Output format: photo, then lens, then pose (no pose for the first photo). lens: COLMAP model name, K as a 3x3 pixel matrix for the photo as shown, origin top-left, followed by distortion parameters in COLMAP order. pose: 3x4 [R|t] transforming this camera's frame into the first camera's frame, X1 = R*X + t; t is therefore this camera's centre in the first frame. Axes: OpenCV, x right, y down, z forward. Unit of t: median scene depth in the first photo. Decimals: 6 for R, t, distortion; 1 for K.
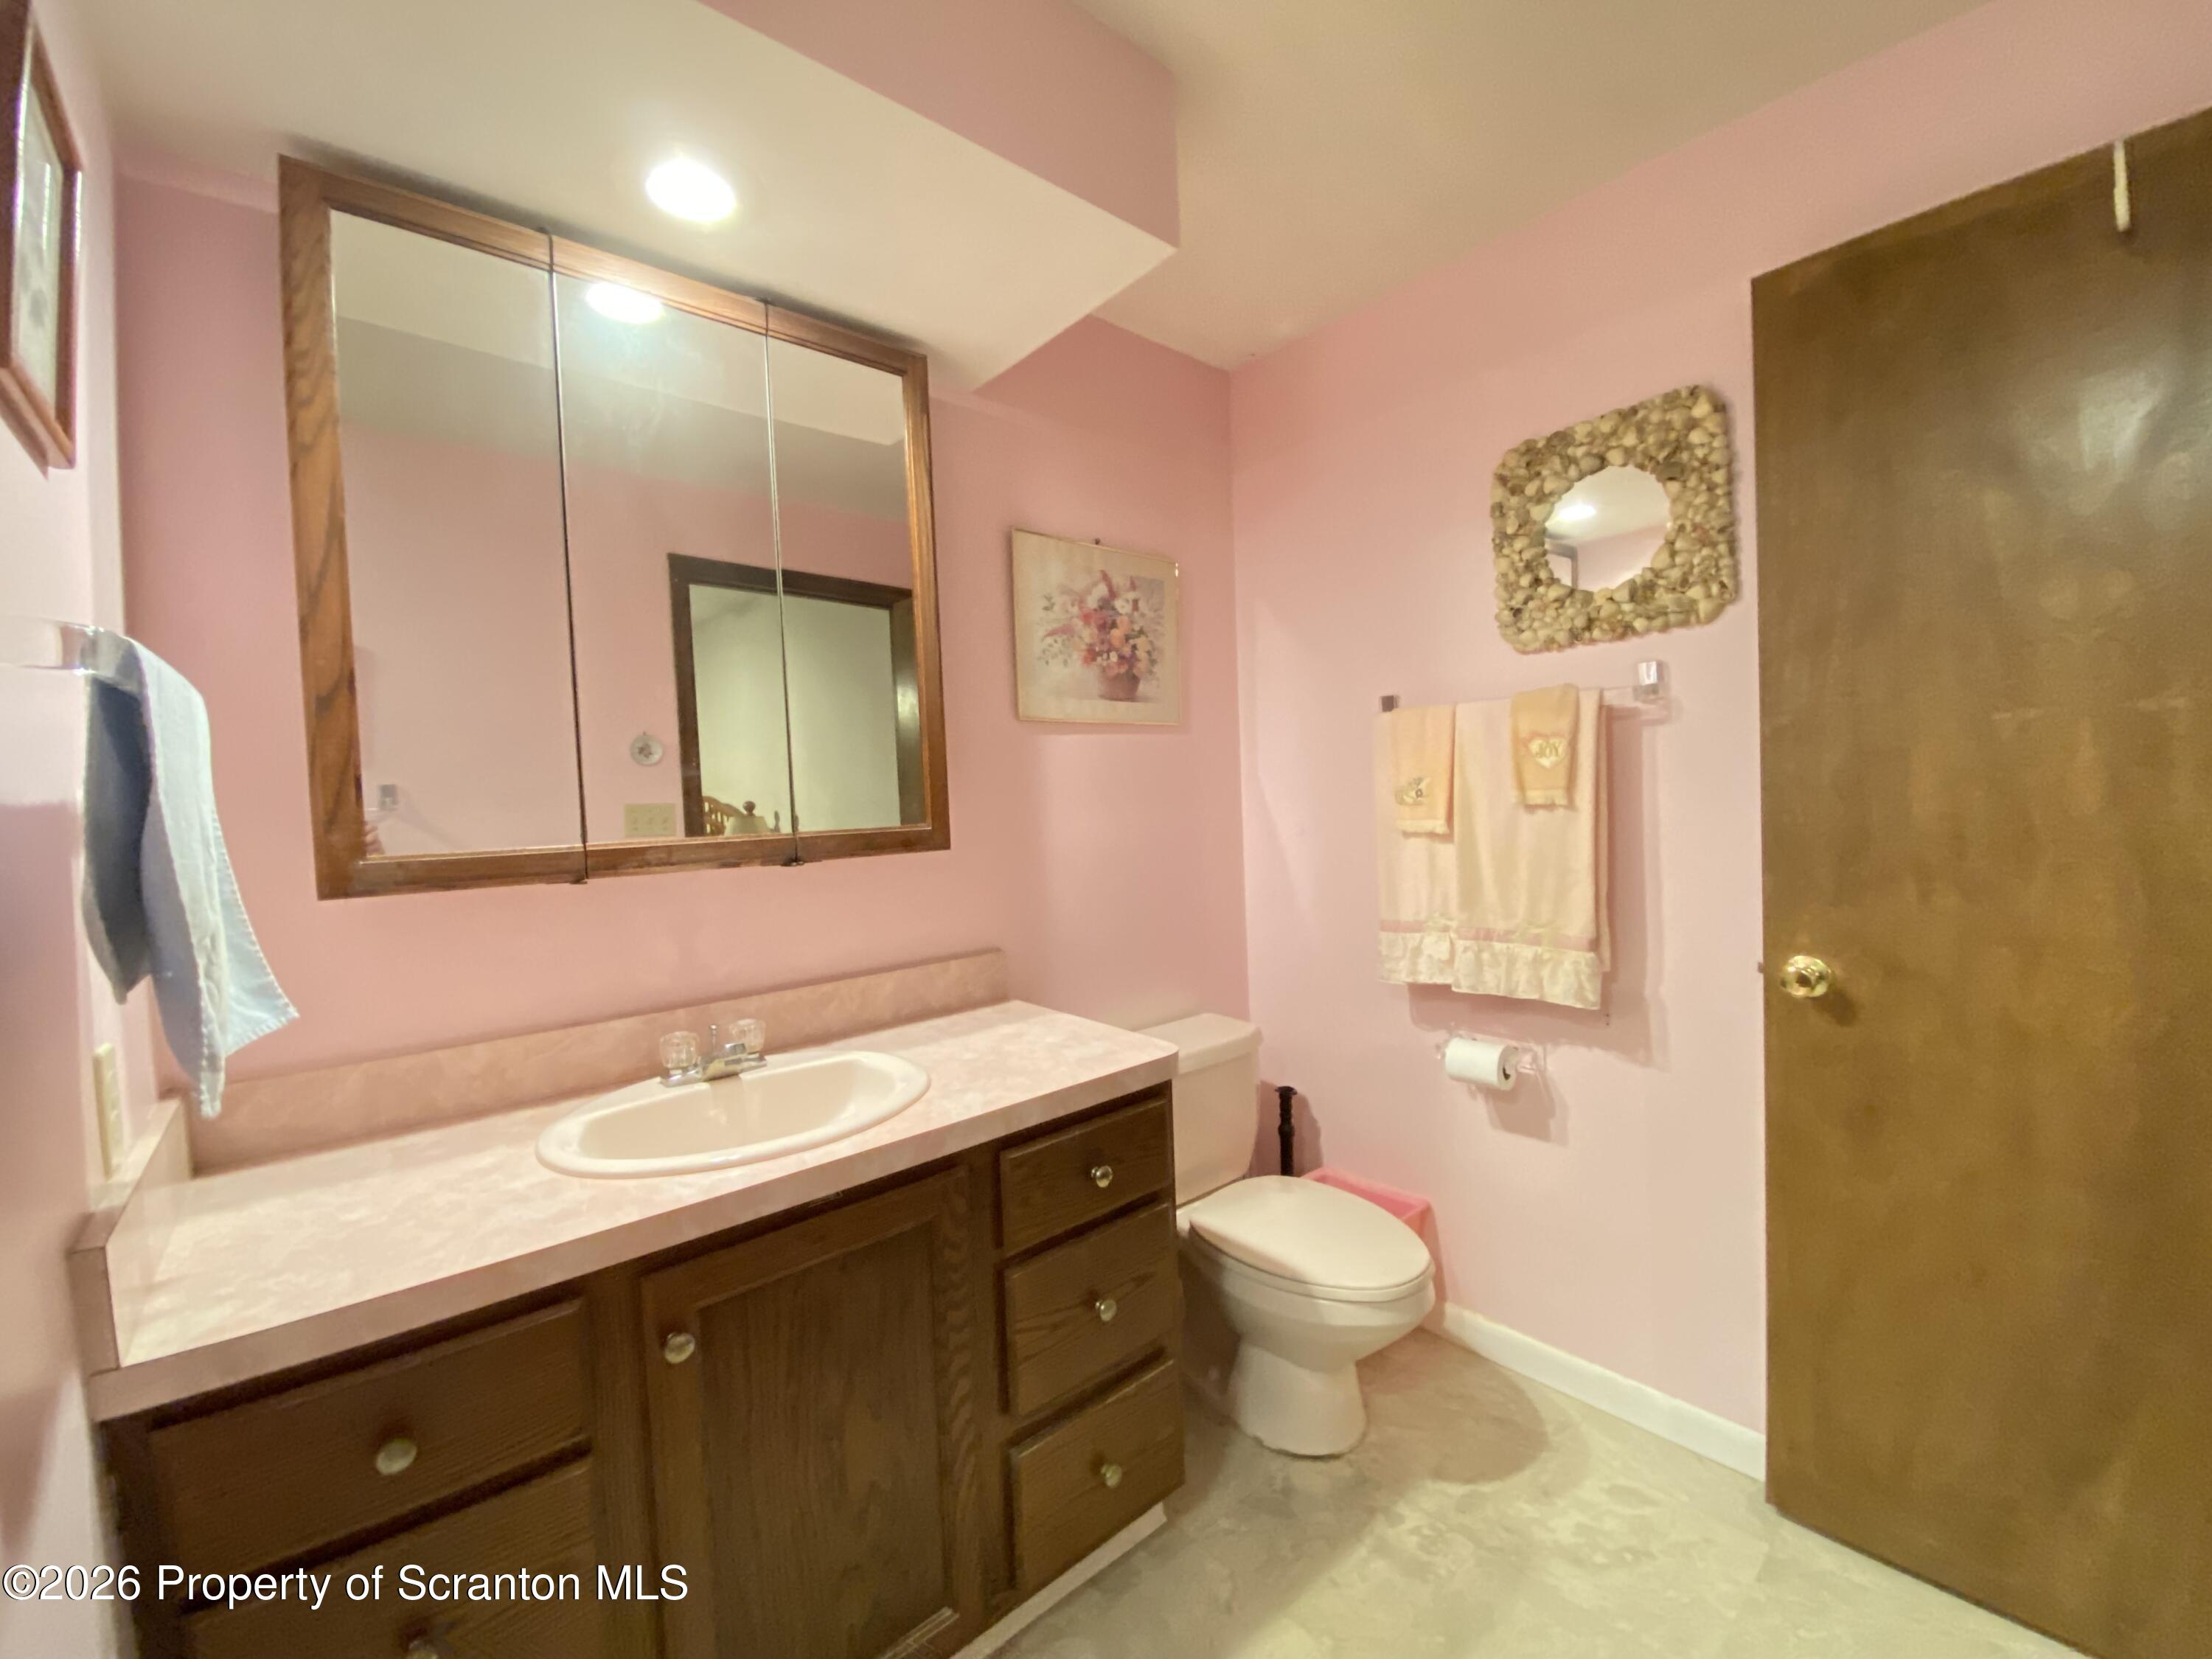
lens RADIAL K [[905.3, 0, 1122.5], [0, 905.3, 829.4], [0, 0, 1]] dist [0.003123, -0.014179]
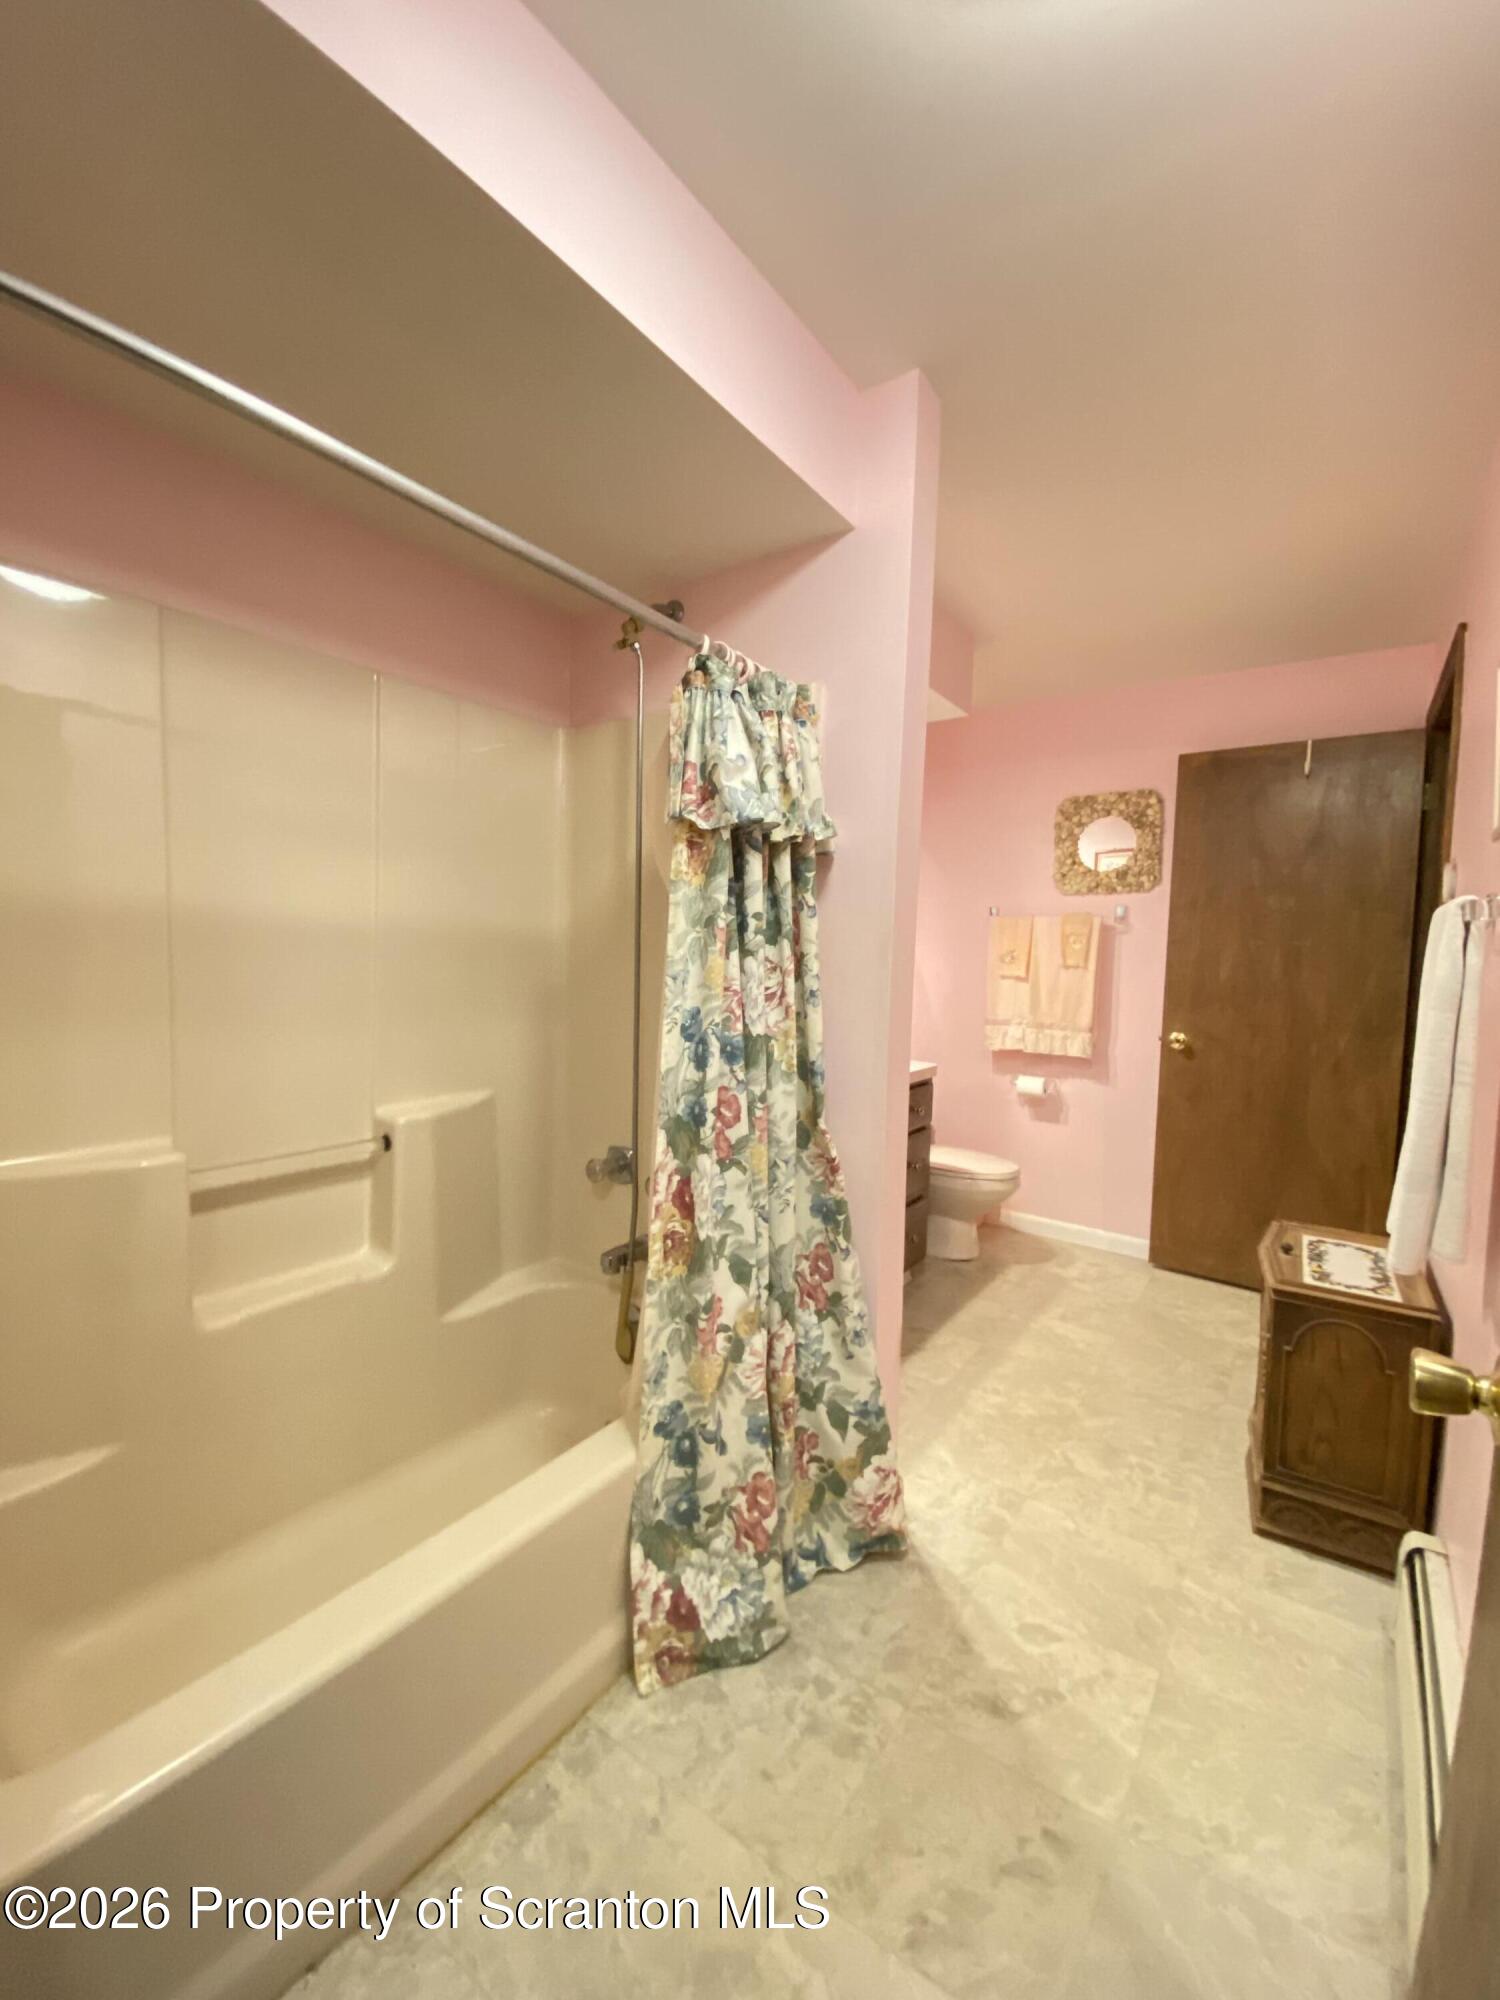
lens RADIAL K [[818.5, 0, 753.3], [0, 818.5, 1008.0], [0, 0, 1]] dist [0.003123, -0.014179]
pose [[0.969276, 0.056802, 0.239327, -0.766688], [-0.062265, 0.997942, 0.015322, 0.093102], [-0.237964, -0.029753, 0.970818, -0.755813]]
